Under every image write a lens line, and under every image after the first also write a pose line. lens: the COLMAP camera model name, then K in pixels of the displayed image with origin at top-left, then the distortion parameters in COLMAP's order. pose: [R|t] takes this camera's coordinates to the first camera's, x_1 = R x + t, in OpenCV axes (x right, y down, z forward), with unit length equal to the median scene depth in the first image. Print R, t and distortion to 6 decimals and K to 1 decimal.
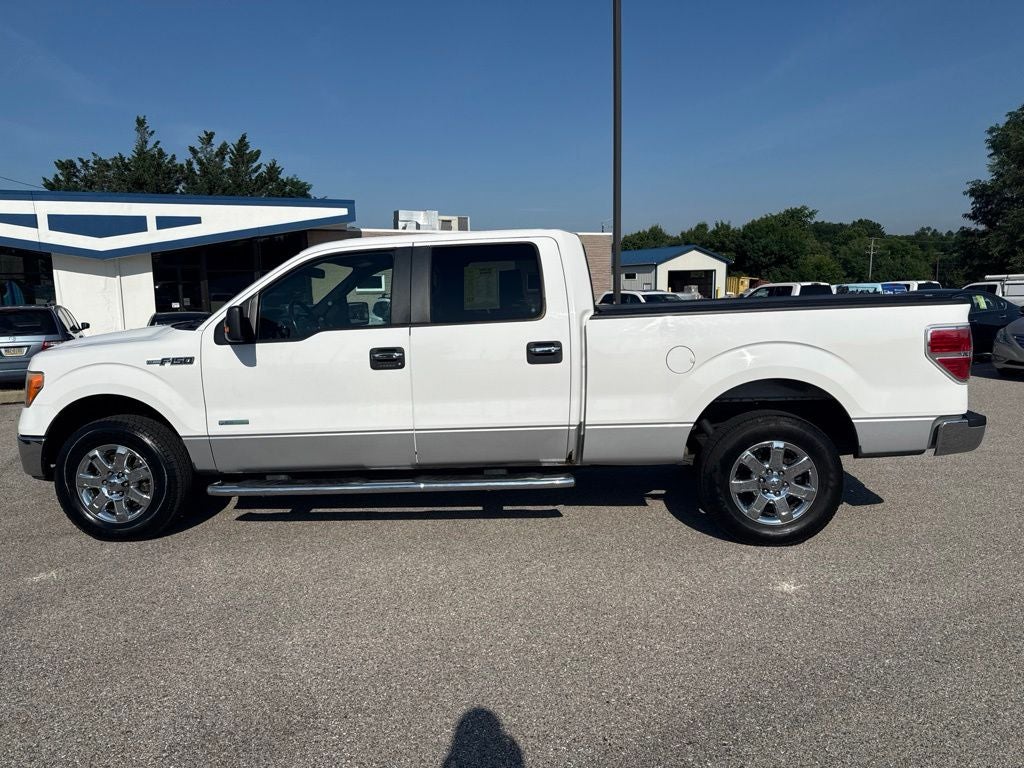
lens RADIAL K [[724.4, 0, 510.5], [0, 724.4, 378.2], [0, 0, 1]] dist [0.059116, -0.079798]
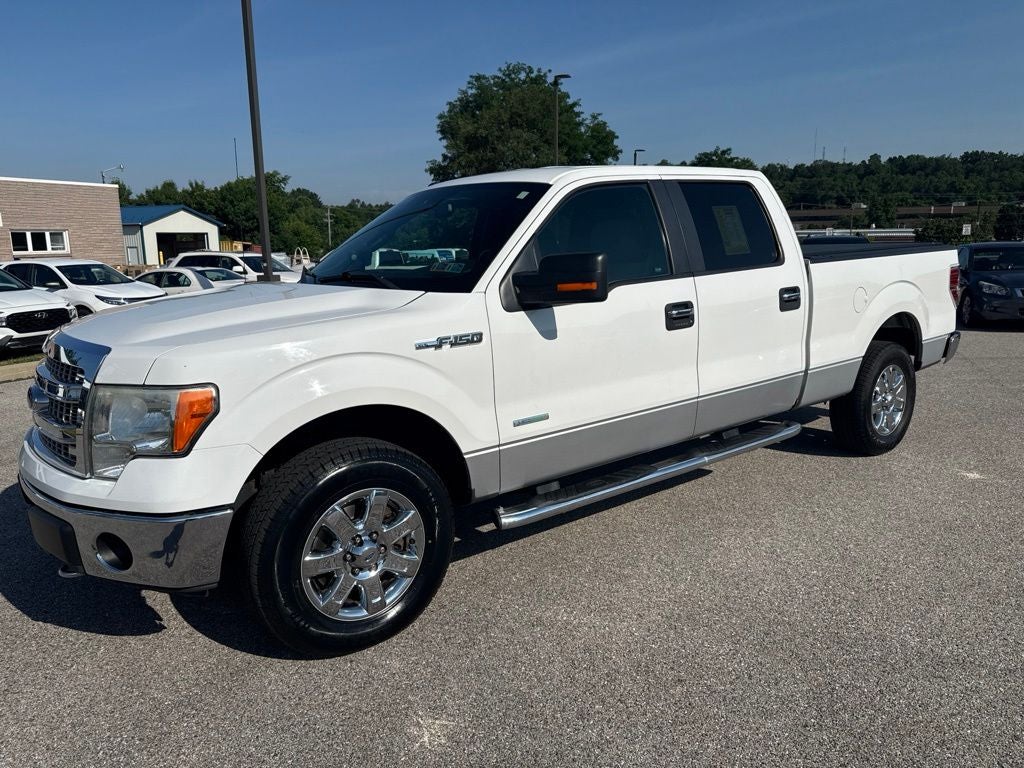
lens RADIAL K [[726.1, 0, 505.3], [0, 726.1, 384.5], [0, 0, 1]] dist [0.061986, -0.053599]
pose [[0.746254, -0.119956, 0.654764, -0.836671], [0.085517, 0.992755, 0.084411, -0.034778], [-0.660145, -0.006999, 0.751105, 0.478078]]
